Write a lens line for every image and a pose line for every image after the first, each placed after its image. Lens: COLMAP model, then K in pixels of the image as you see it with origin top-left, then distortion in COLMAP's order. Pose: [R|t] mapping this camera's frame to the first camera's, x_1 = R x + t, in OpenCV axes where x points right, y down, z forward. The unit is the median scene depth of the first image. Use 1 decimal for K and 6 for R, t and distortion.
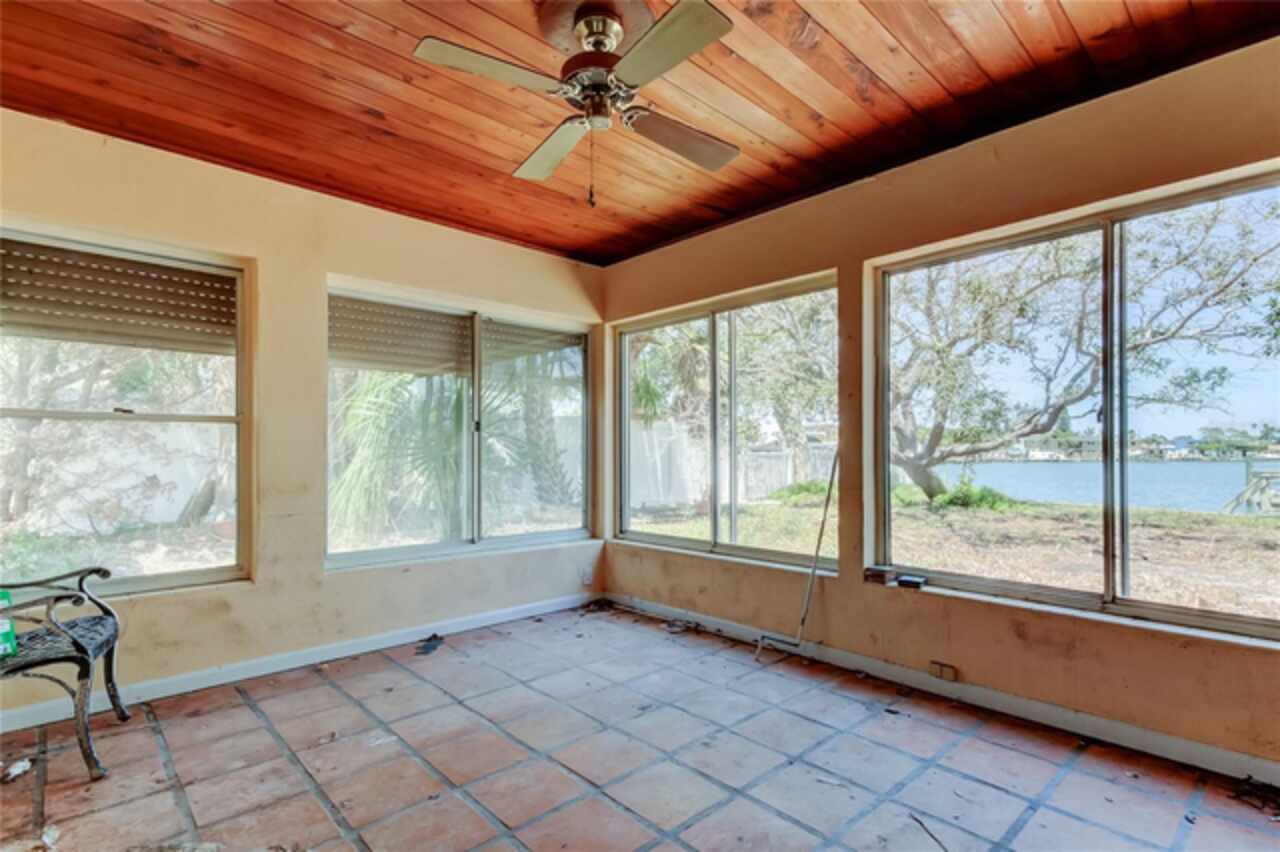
lens RADIAL K [[614.0, 0, 642.0], [0, 614.0, 438.4], [0, 0, 1]] dist [0.016931, 0.000017]
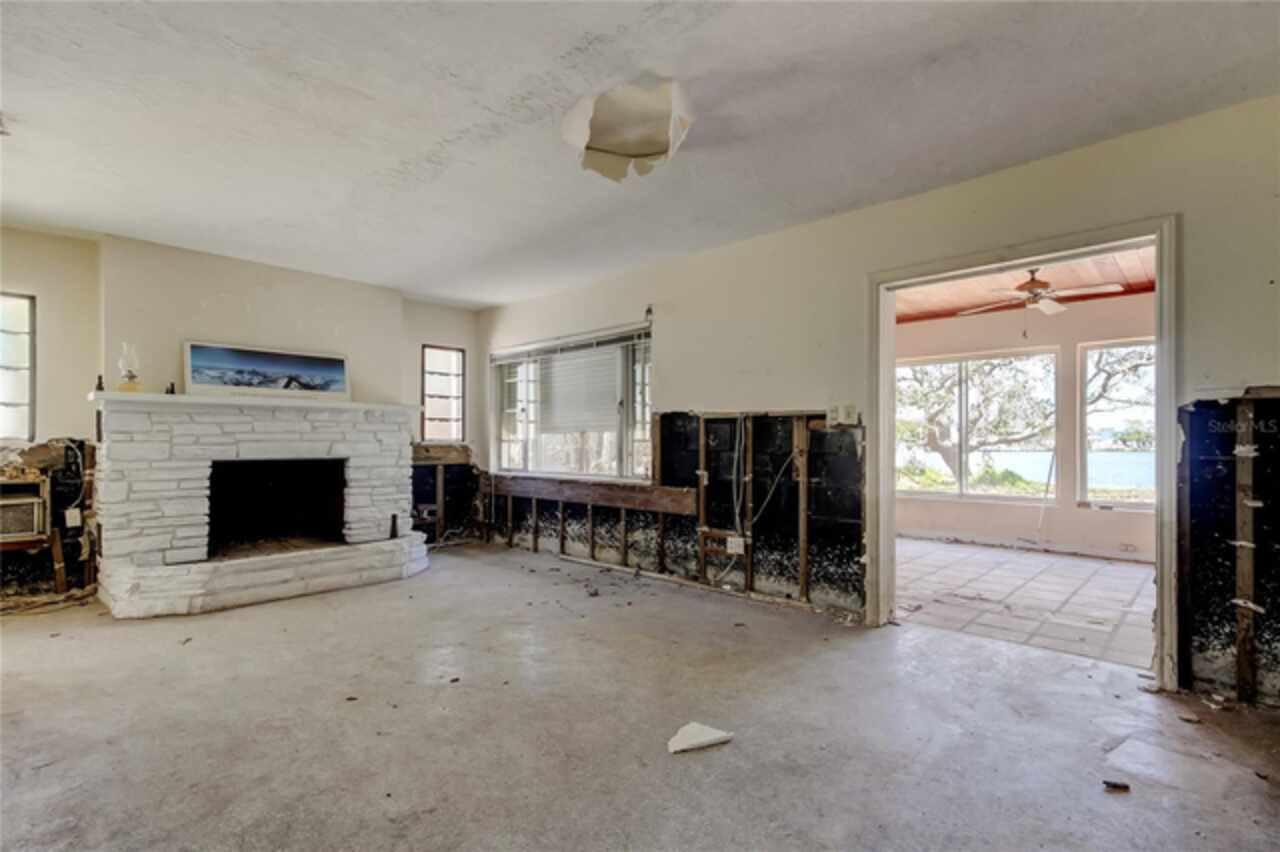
lens RADIAL K [[614.0, 0, 638.9], [0, 614.0, 424.4], [0, 0, 1]] dist [0.016931, 0.000017]
pose [[0.997634, 0.006966, 0.068393, -0.185527], [-0.006742, 0.999971, -0.003500, -0.002597], [-0.068416, 0.003031, 0.997652, -0.137917]]
